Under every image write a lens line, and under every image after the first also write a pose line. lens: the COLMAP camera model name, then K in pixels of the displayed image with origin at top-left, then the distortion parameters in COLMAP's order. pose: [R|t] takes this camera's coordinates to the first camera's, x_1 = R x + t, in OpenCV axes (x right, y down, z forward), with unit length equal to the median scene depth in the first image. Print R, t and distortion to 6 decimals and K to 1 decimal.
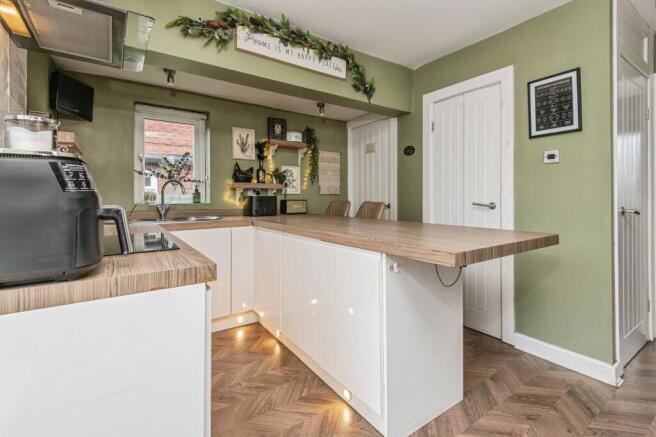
lens RADIAL K [[304.9, 0, 329.3], [0, 304.9, 203.4], [0, 0, 1]] dist [0.025913, -0.013619]
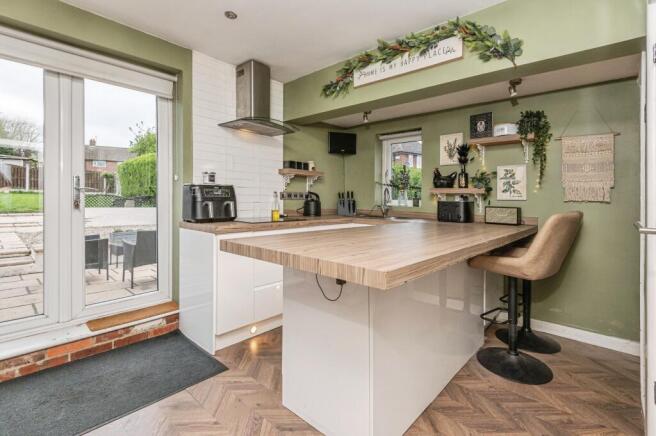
lens RADIAL K [[304.9, 0, 329.3], [0, 304.9, 202.9], [0, 0, 1]] dist [0.025913, -0.013619]
pose [[0.225146, 0.017384, -0.974170, 0.626709], [-0.043309, 0.999031, 0.007819, -0.010315], [0.973362, 0.040430, 0.225681, 0.402784]]
